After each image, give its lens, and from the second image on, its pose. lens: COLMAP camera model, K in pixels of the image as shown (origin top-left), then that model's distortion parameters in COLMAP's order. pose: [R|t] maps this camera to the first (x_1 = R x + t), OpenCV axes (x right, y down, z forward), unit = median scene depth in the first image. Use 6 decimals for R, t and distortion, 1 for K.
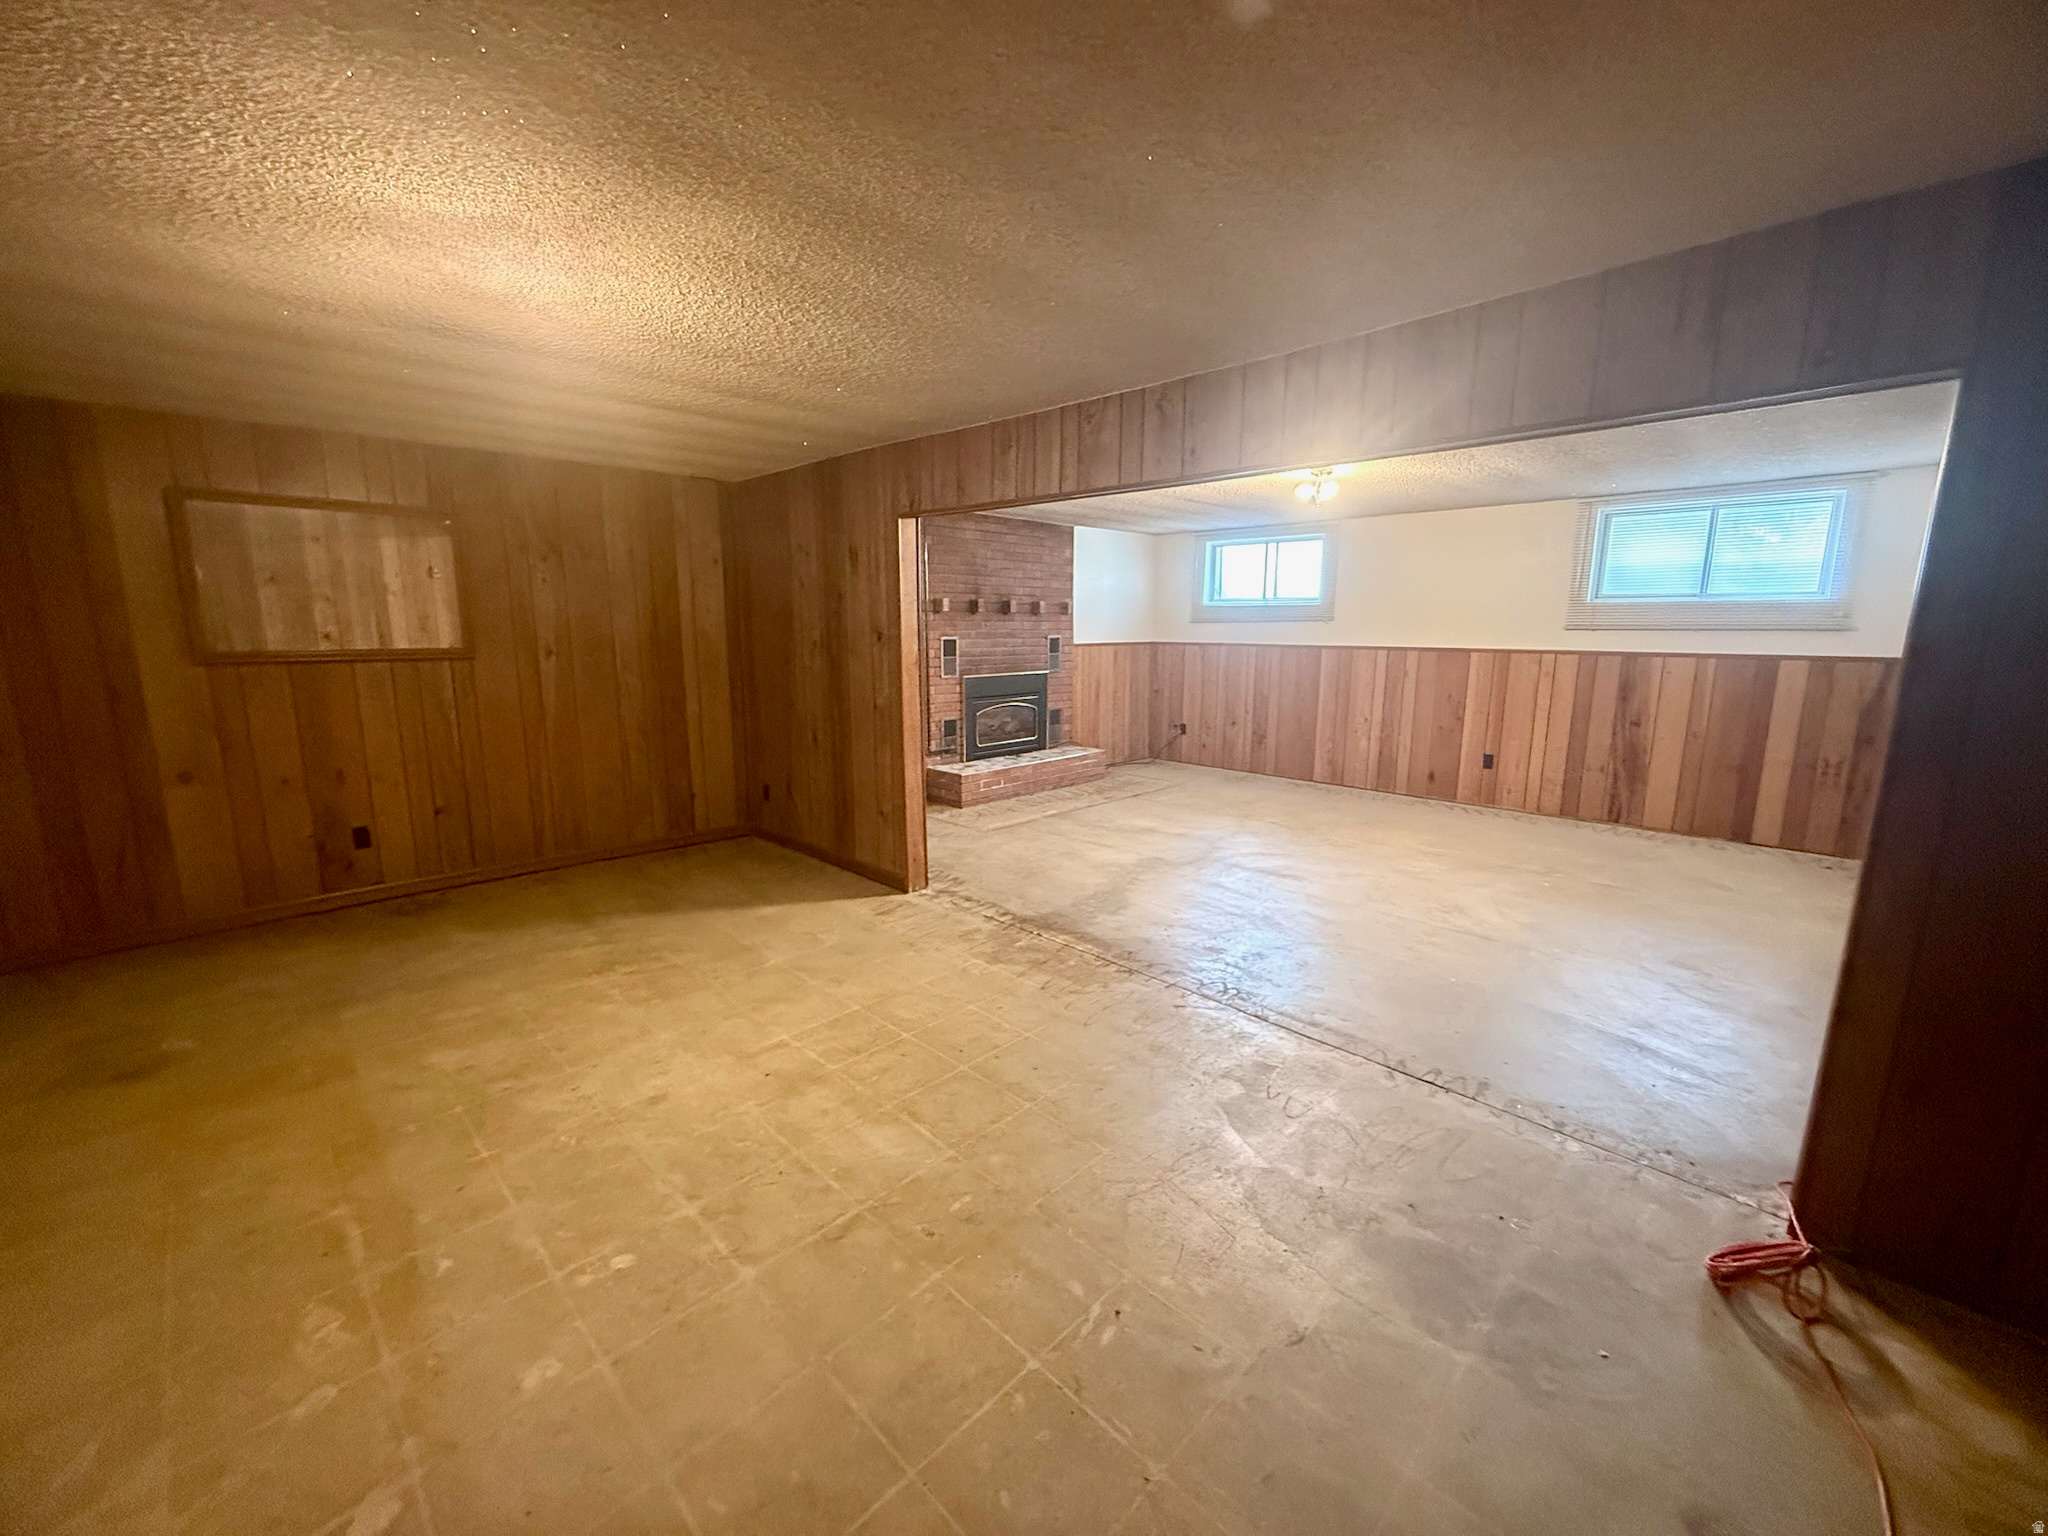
lens RADIAL K [[822.3, 0, 1024.0], [0, 822.3, 768.0], [0, 0, 1]] dist [0.000572, 0.000228]
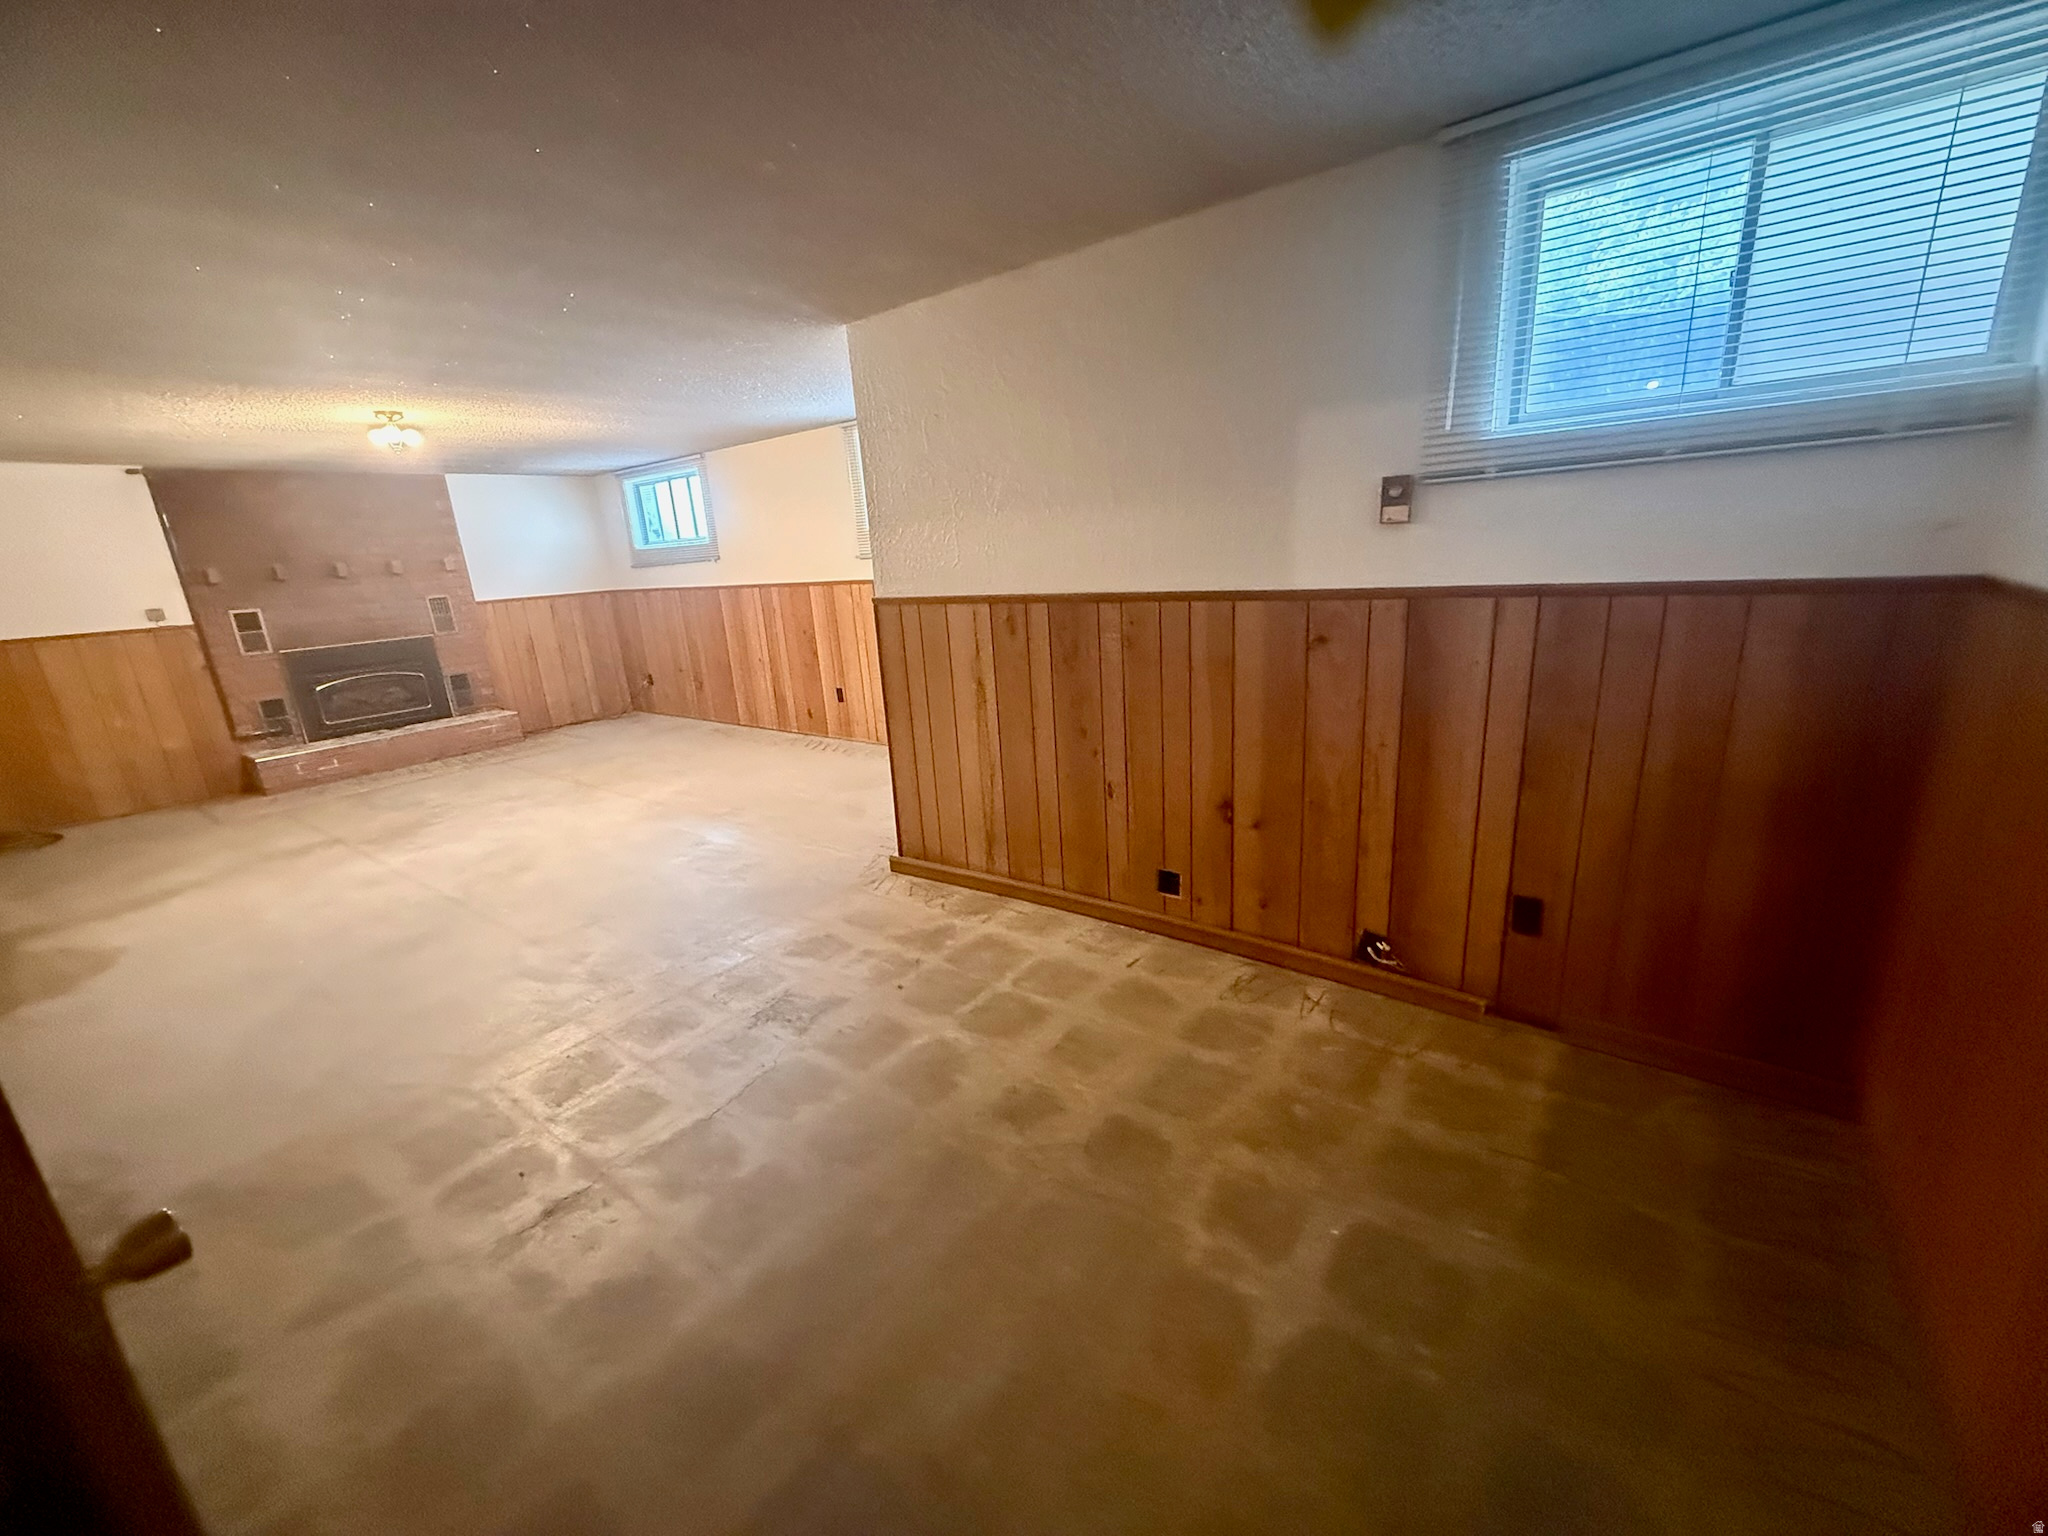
lens RADIAL K [[822.3, 0, 1024.0], [0, 822.3, 768.0], [0, 0, 1]] dist [0.000572, 0.000228]
pose [[0.988128, -0.099642, 0.116934, 0.582489], [0.089007, 0.991689, 0.092903, 0.006266], [-0.125219, -0.081392, 0.988785, -0.022861]]
